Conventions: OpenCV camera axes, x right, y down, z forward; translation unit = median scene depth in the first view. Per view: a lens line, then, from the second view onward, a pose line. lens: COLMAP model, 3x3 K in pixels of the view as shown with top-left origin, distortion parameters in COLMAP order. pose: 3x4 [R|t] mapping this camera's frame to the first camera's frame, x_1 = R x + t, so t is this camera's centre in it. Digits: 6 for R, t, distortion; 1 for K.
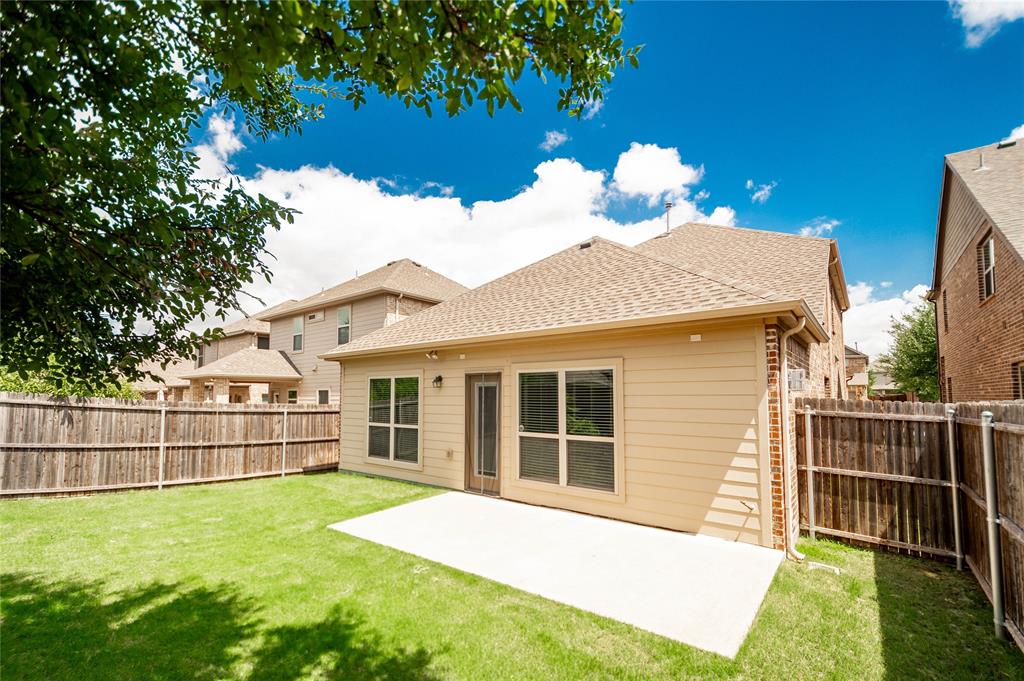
lens RADIAL K [[442.4, 0, 515.6], [0, 442.4, 369.7], [0, 0, 1]] dist [0.027752, -0.008345]
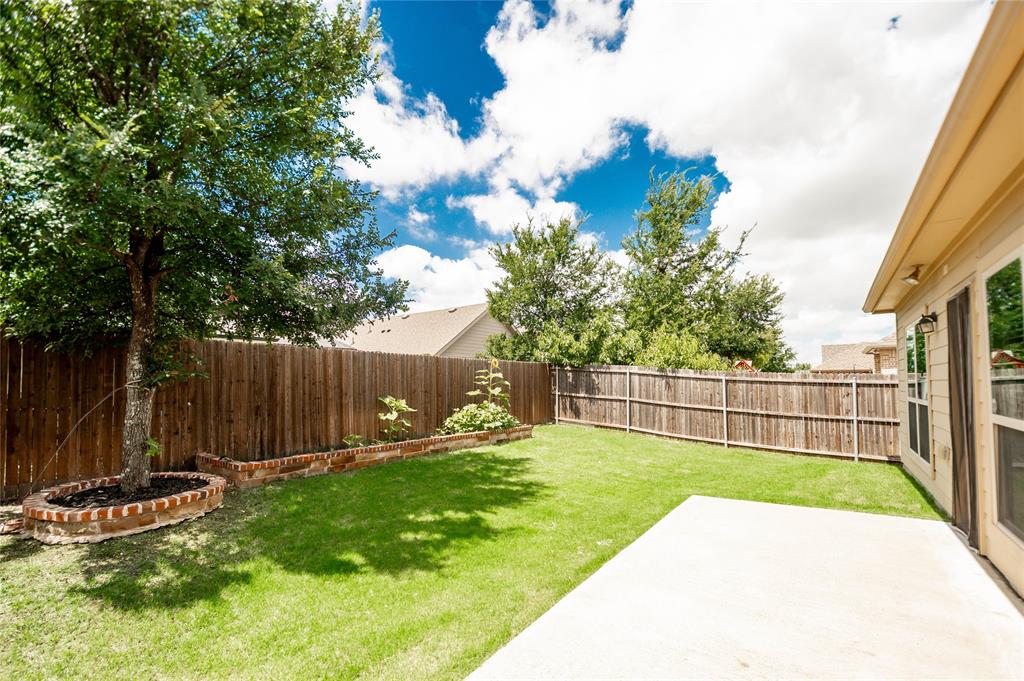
lens RADIAL K [[442.4, 0, 515.6], [0, 442.4, 369.7], [0, 0, 1]] dist [0.027752, -0.008345]
pose [[0.062747, -0.029408, -0.997596, 0.380054], [0.066520, 0.997466, -0.025220, 0.068687], [0.995810, -0.064777, 0.064545, 0.457555]]
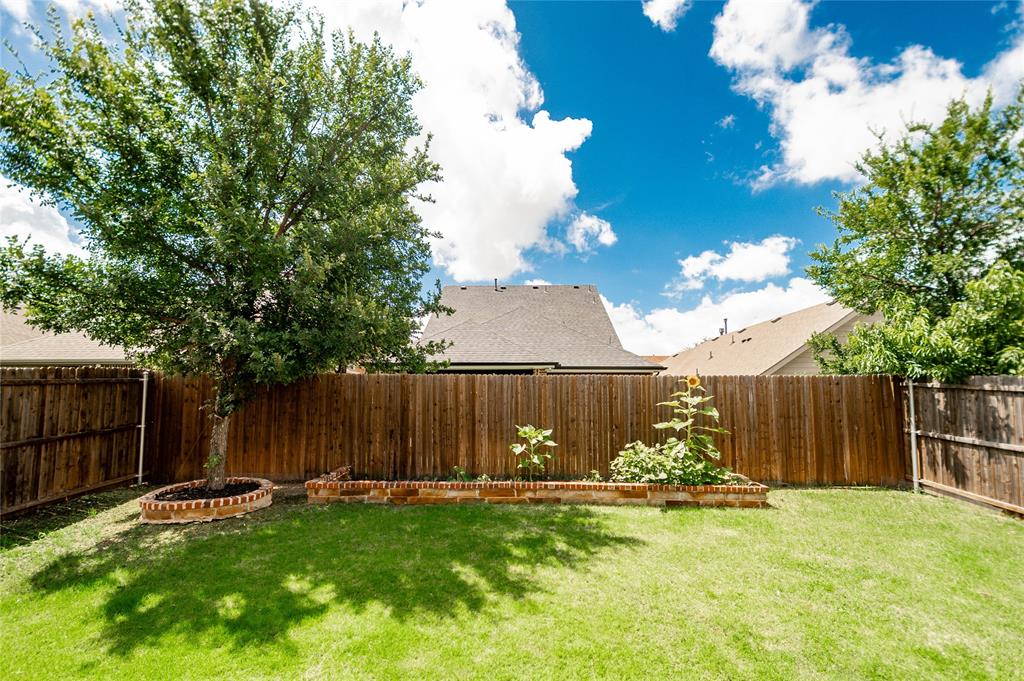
lens RADIAL K [[442.4, 0, 515.6], [0, 442.4, 369.7], [0, 0, 1]] dist [0.027752, -0.008345]
pose [[-0.780771, -0.038999, -0.623599, -0.094614], [0.039061, 0.993051, -0.111011, 0.071110], [0.623595, -0.111033, -0.773822, 0.923538]]
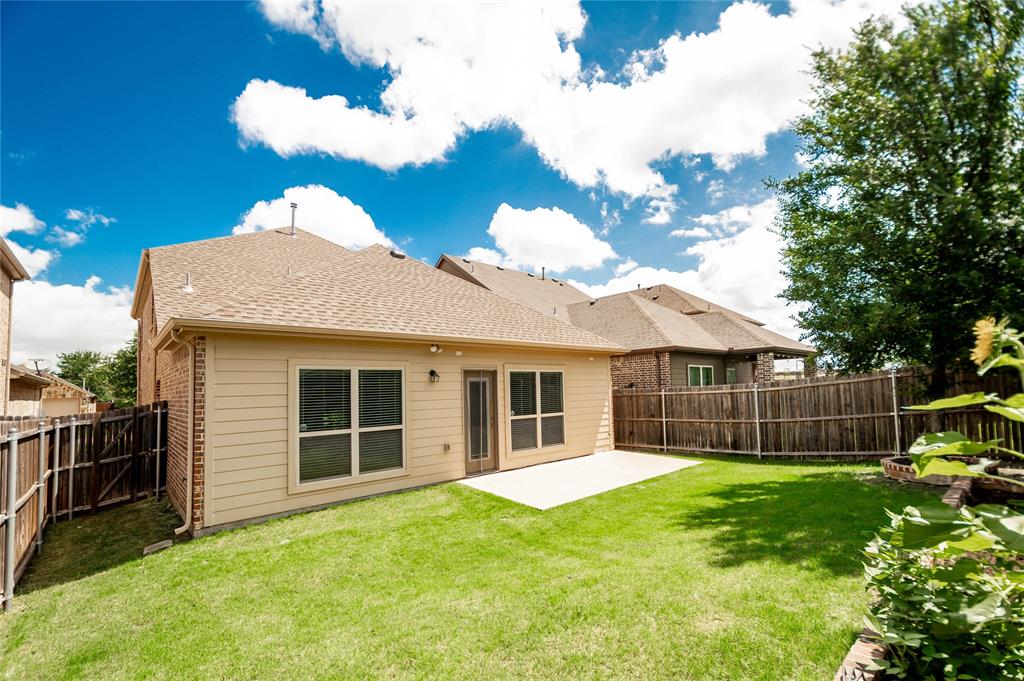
lens RADIAL K [[442.4, 0, 515.6], [0, 442.4, 369.7], [0, 0, 1]] dist [0.027752, -0.008345]
pose [[0.179605, 0.043393, 0.982781, -1.147877], [-0.029290, 0.998820, -0.038749, 0.047686], [-0.983303, -0.021826, 0.180664, 0.678366]]
